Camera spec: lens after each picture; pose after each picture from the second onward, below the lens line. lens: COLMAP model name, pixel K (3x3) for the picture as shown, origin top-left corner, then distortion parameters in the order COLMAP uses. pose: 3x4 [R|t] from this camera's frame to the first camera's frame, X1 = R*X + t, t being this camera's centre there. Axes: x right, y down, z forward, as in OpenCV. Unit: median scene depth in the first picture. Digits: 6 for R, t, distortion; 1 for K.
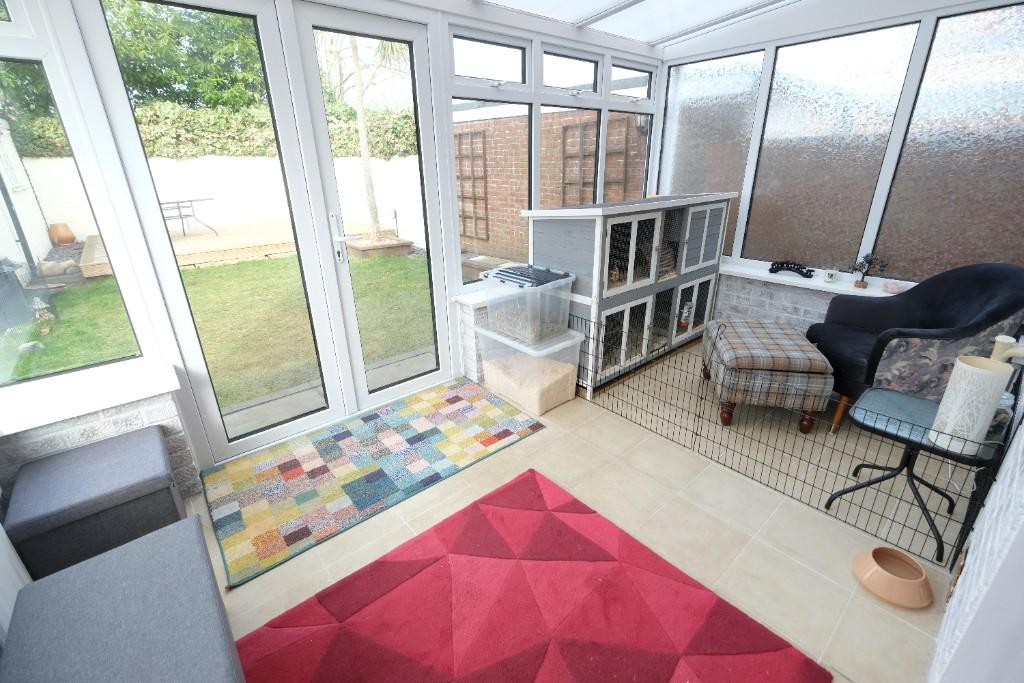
lens RADIAL K [[448.3, 0, 513.3], [0, 448.3, 337.6], [0, 0, 1]] dist [-0.000172, 0.000665]
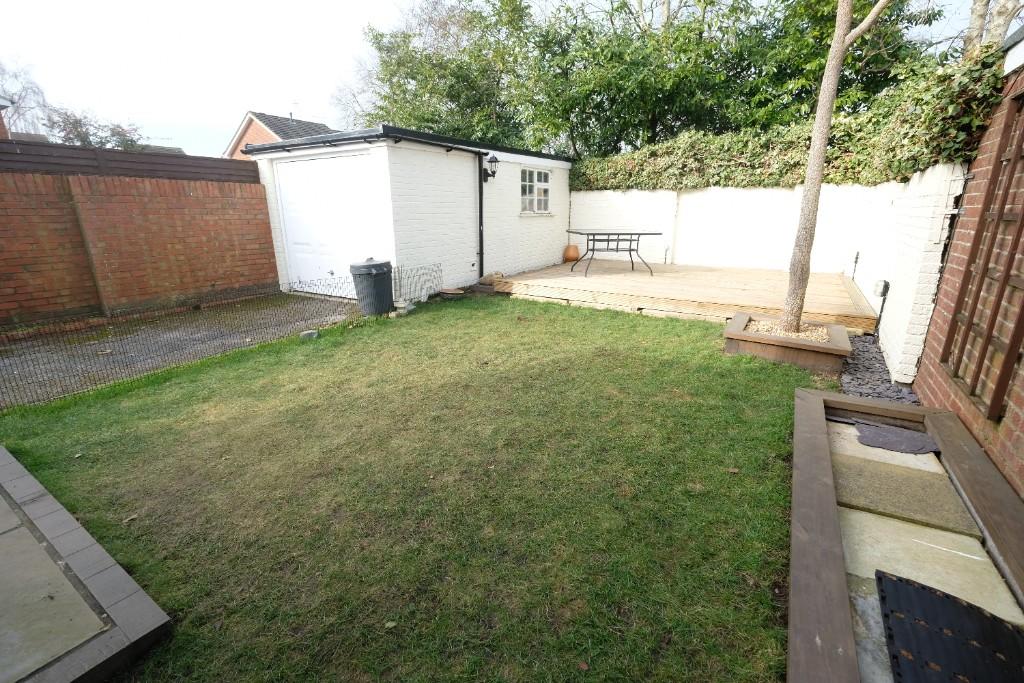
lens RADIAL K [[448.3, 0, 513.3], [0, 448.3, 337.6], [0, 0, 1]] dist [-0.000172, 0.000665]
pose [[0.295865, 0.278880, -0.913614, 0.094589], [-0.352738, 0.920732, 0.166822, -0.178874], [0.887716, 0.272910, 0.370783, 0.507398]]
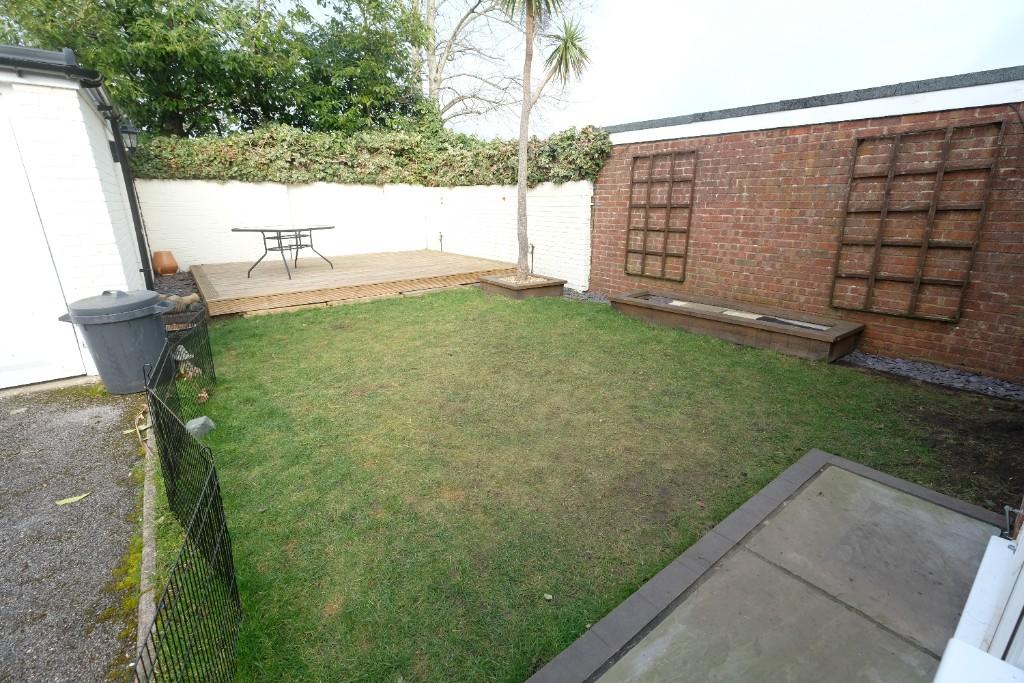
lens RADIAL K [[448.3, 0, 513.3], [0, 448.3, 337.6], [0, 0, 1]] dist [-0.000172, 0.000665]
pose [[0.998328, 0.029920, -0.049449, -0.276197], [-0.033770, 0.996305, -0.078962, -0.036745], [0.046904, 0.080500, 0.995650, 0.160379]]
